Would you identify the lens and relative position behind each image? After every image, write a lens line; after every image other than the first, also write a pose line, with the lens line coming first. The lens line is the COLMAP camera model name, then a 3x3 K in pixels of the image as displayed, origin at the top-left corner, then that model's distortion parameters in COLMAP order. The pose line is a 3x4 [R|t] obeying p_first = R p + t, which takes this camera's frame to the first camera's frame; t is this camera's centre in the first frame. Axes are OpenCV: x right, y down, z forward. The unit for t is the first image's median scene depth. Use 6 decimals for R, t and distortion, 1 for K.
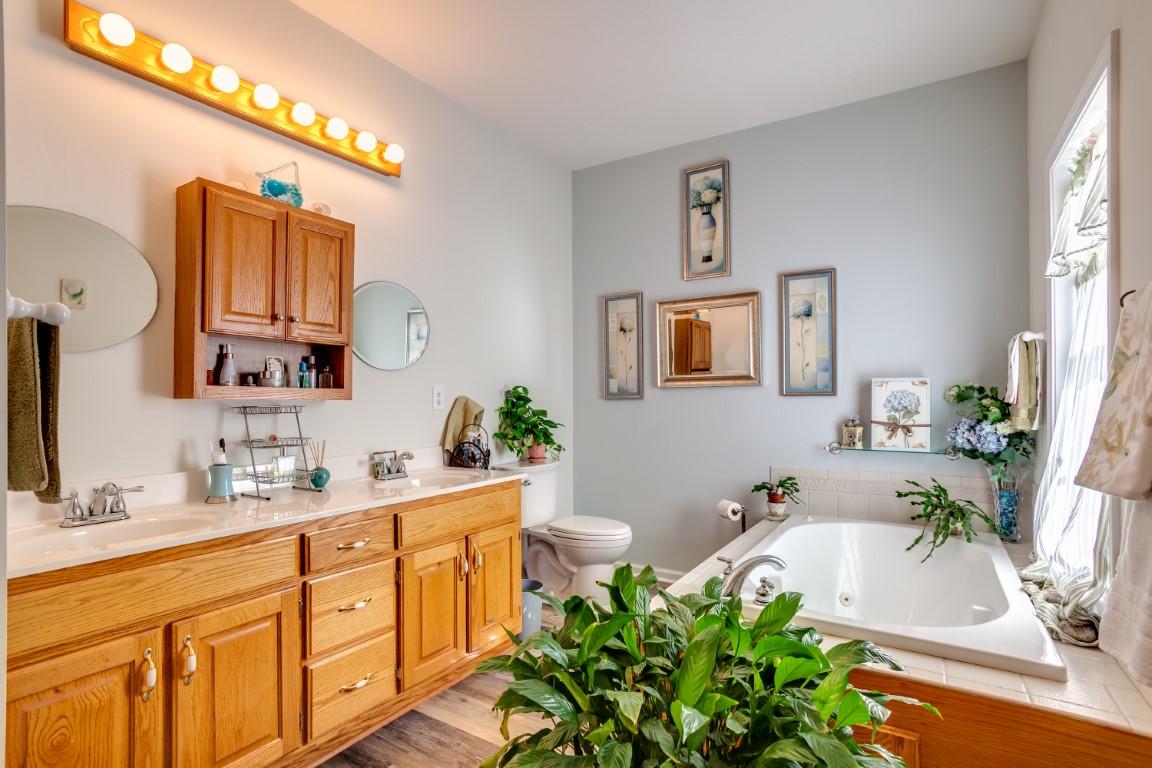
lens RADIAL K [[573.1, 0, 560.7], [0, 573.1, 397.3], [0, 0, 1]] dist [-0.042924, 0.022050]
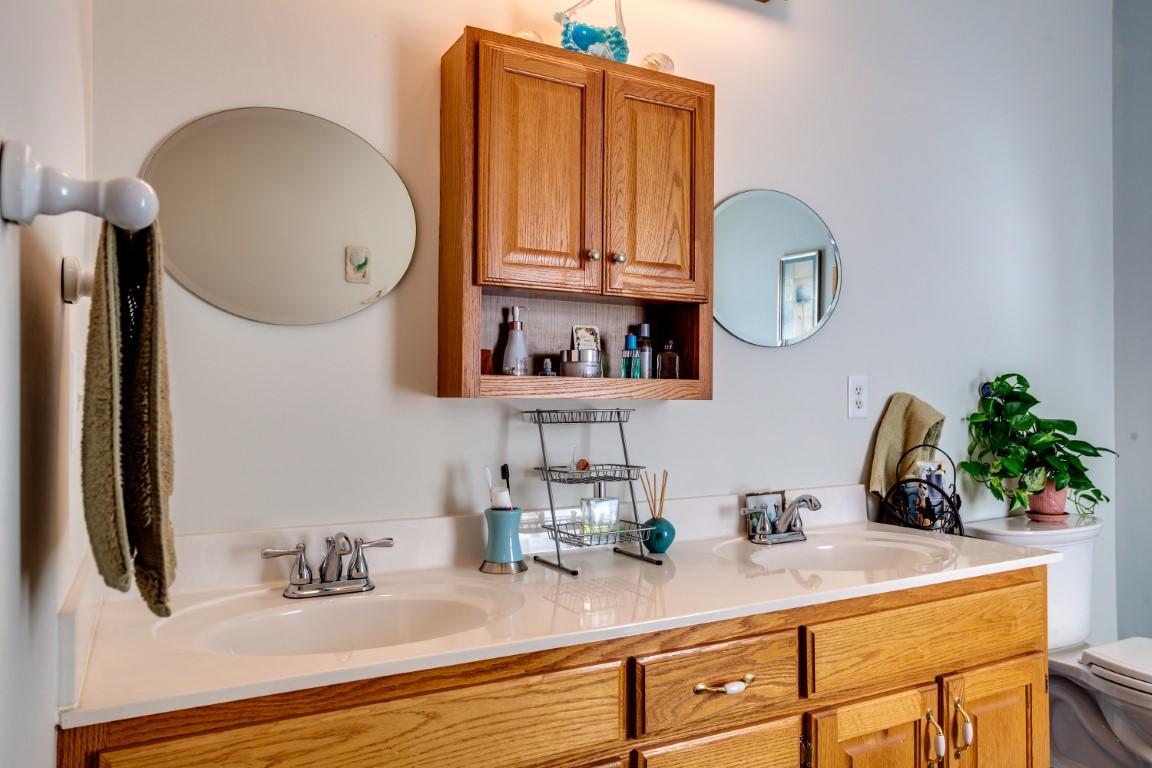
lens RADIAL K [[829.4, 0, 574.7], [0, 829.4, 388.4], [0, 0, 1]] dist [0.034560, 0.001095]
pose [[0.884380, -0.004796, -0.466743, -0.116811], [0.000571, 0.999958, -0.009193, 0.001008], [0.466767, 0.007864, 0.884345, 0.242608]]
